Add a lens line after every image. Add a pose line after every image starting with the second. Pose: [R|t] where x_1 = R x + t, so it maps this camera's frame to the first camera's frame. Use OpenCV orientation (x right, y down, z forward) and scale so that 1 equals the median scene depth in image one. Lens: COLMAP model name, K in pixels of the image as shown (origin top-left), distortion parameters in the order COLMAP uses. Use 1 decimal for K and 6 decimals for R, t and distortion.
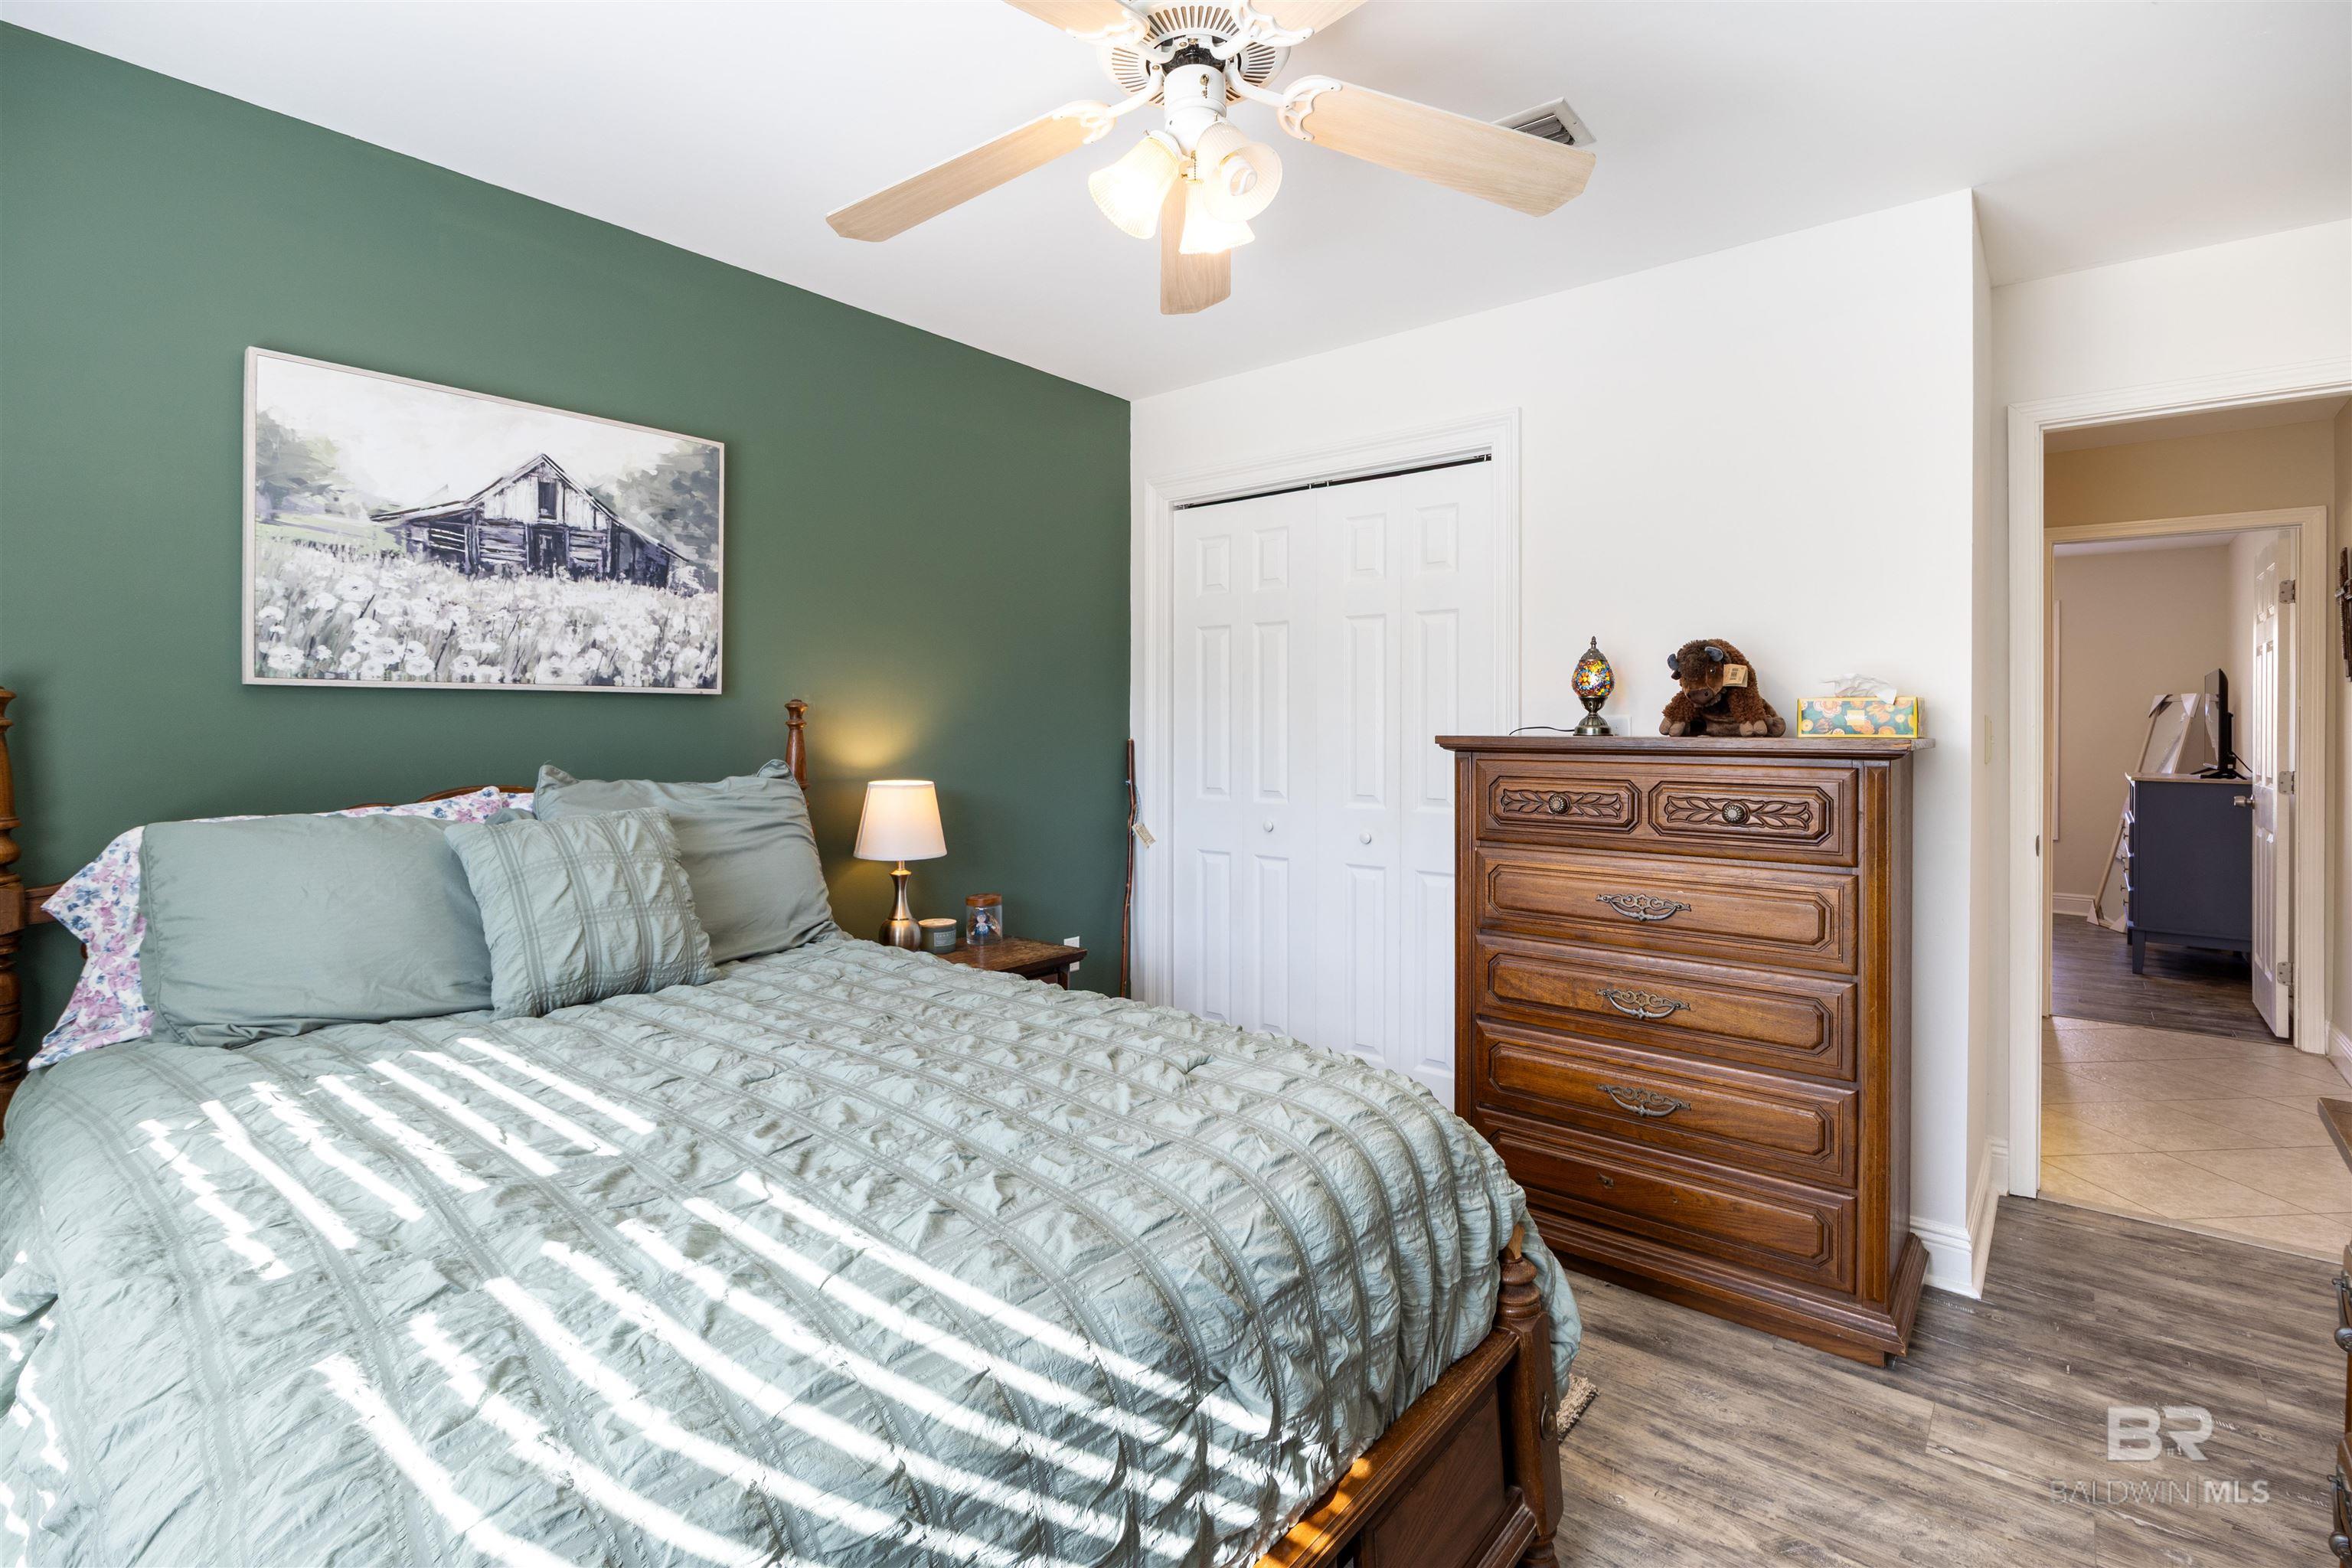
lens RADIAL K [[1087.7, 0, 1211.8], [0, 1087.7, 735.5], [0, 0, 1]] dist [-0.004717, -0.000146]
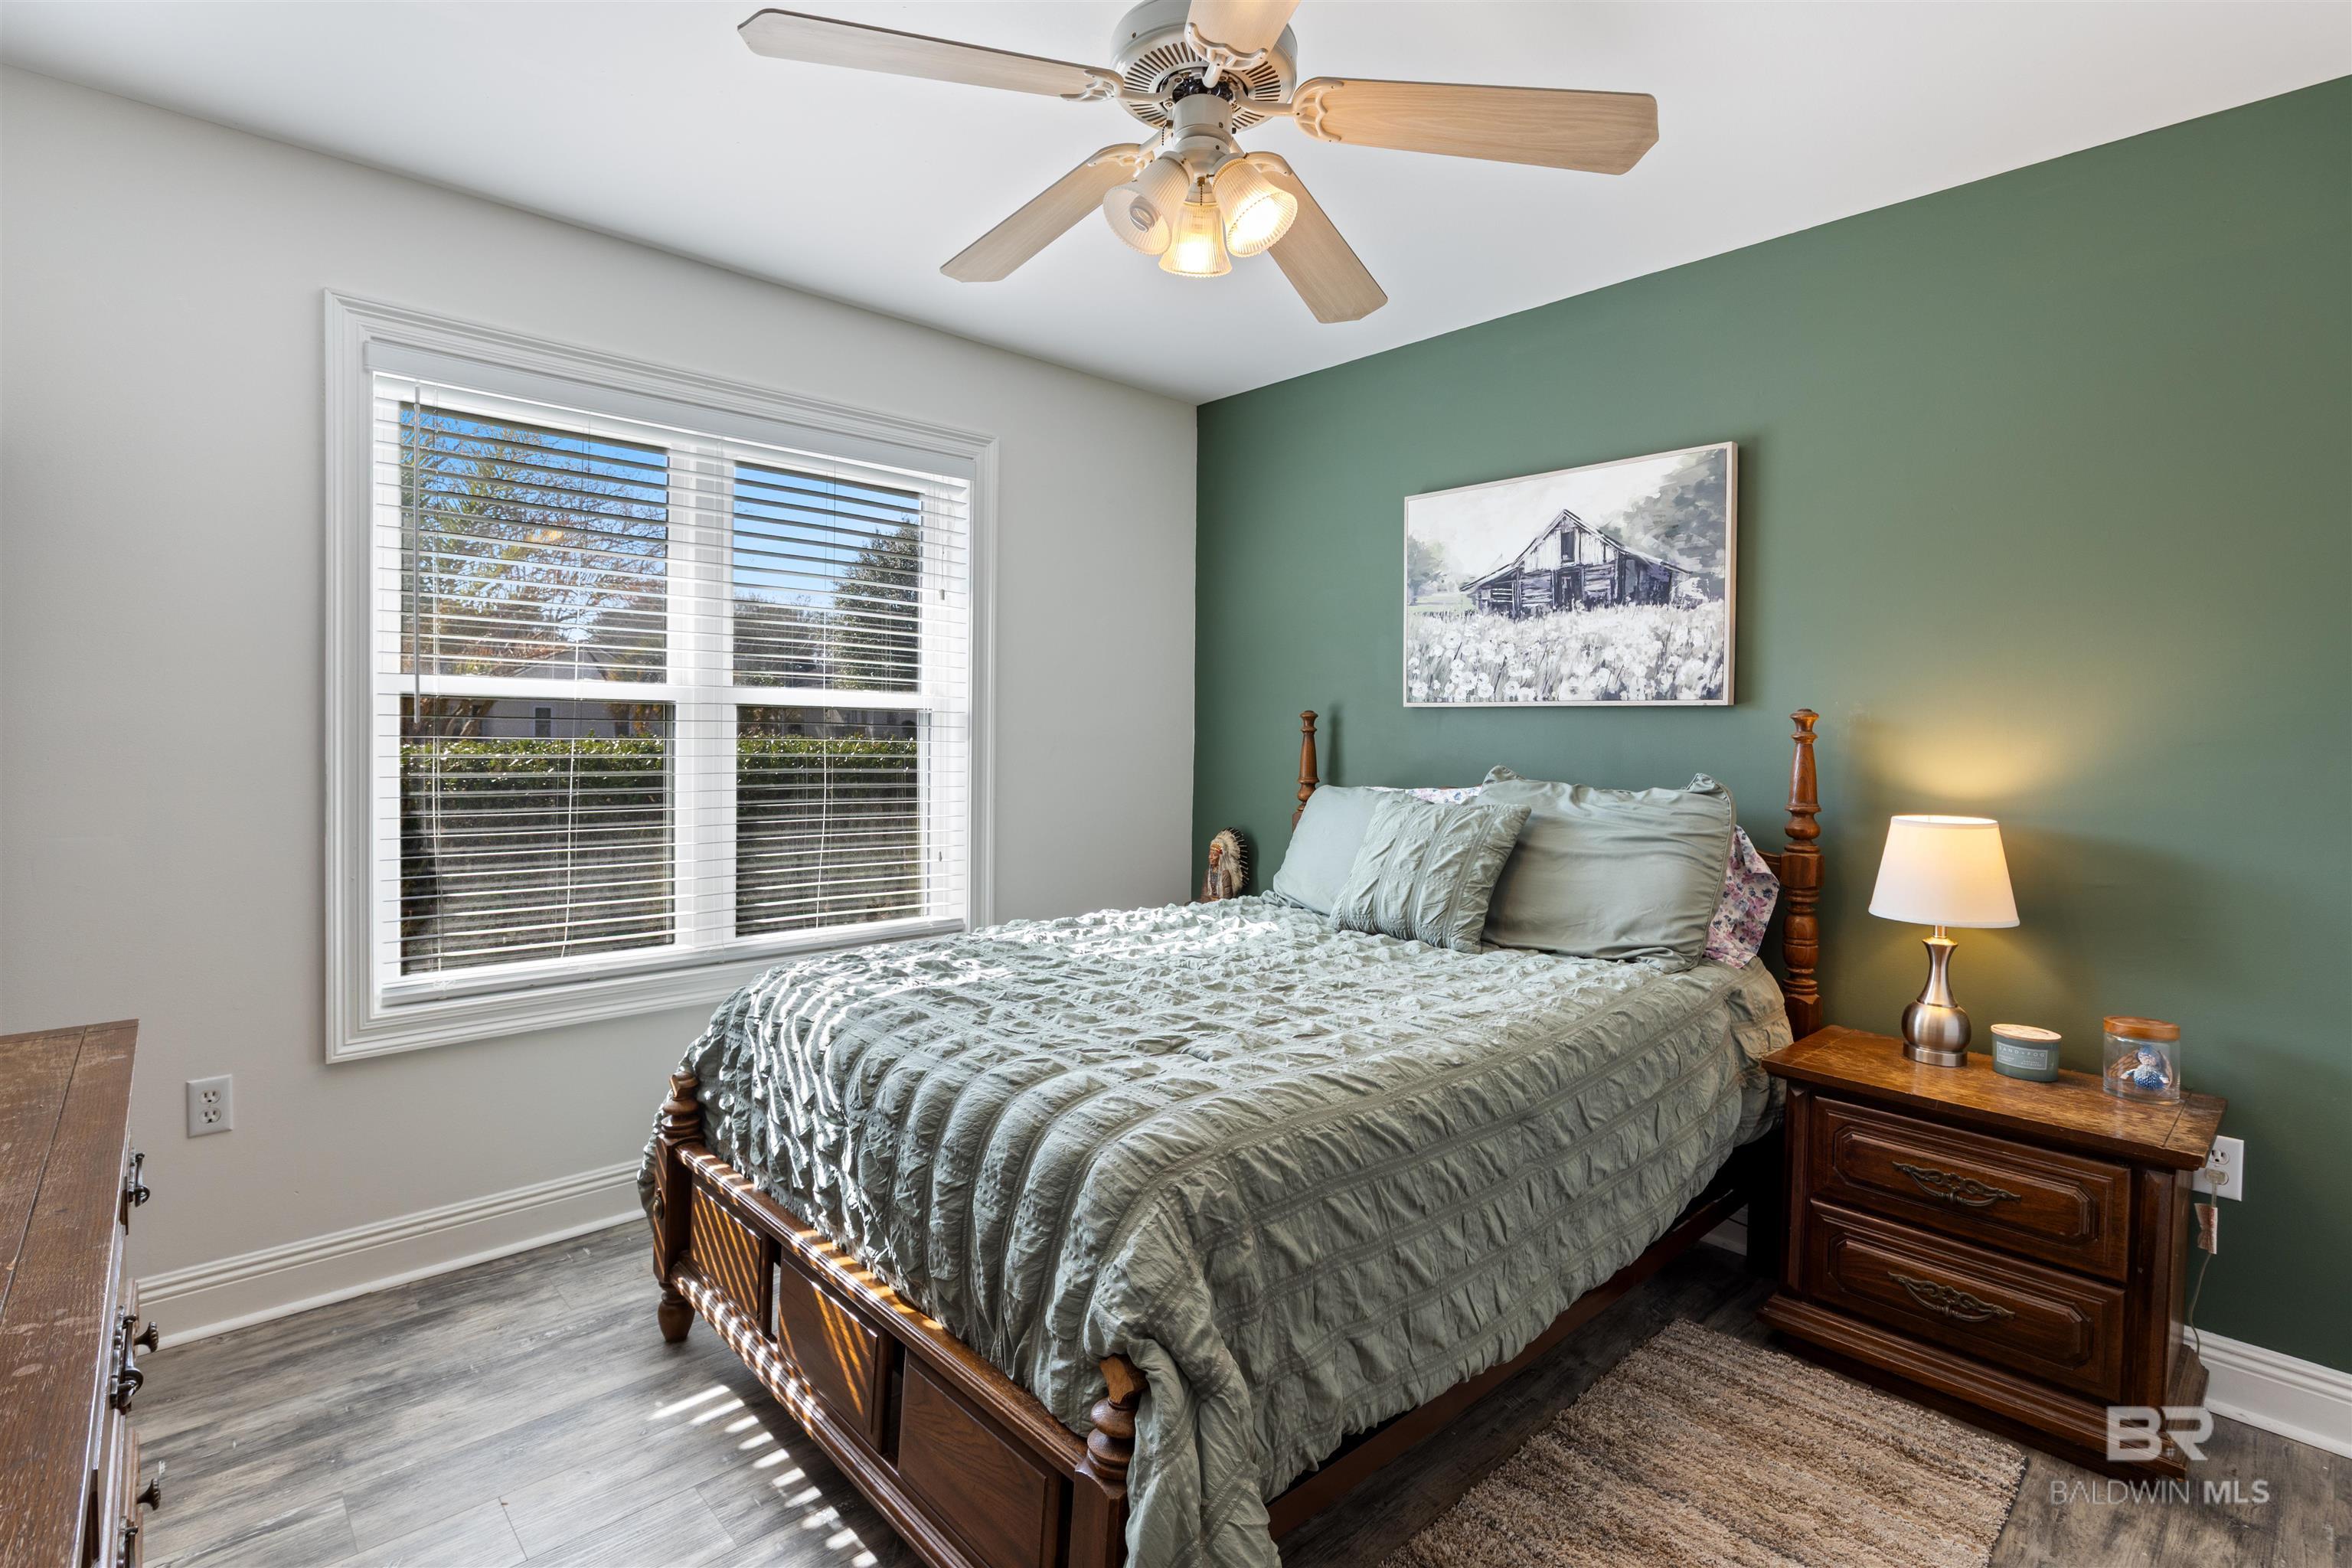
lens RADIAL K [[1087.7, 0, 1176.5], [0, 1087.7, 762.5], [0, 0, 1]] dist [-0.004717, -0.000146]
pose [[-0.132591, 0.025442, -0.990844, 0.621262], [-0.027977, 0.999176, 0.029400, -0.002386], [0.990776, 0.031619, -0.131770, 0.717123]]
